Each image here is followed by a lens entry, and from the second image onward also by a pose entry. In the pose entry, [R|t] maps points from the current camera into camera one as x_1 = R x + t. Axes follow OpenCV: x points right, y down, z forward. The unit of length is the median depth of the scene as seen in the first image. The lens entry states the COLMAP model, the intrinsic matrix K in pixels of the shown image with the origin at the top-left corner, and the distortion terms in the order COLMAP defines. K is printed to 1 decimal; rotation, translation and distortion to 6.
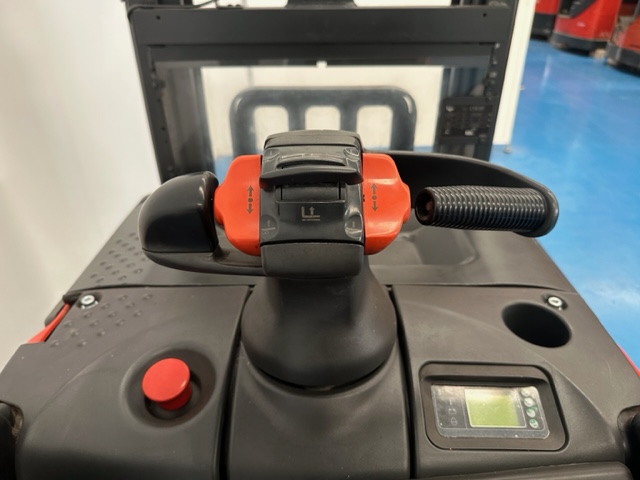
lens RADIAL K [[447.8, 0, 320.0], [0, 447.8, 240.0], [0, 0, 1]] dist [0.093356, -0.088835]
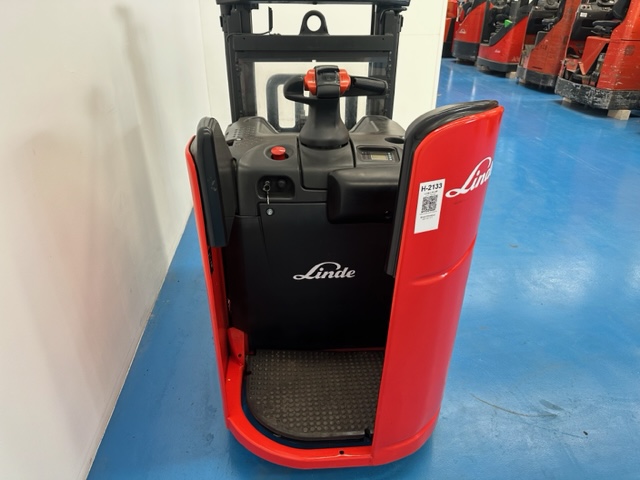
lens RADIAL K [[447.8, 0, 320.0], [0, 447.8, 240.0], [0, 0, 1]] dist [0.093356, -0.088835]
pose [[0.996083, -0.024800, 0.084872, -0.027657], [0.028907, 0.998452, -0.047515, 0.091920], [-0.083562, 0.049782, 0.995258, -0.179814]]
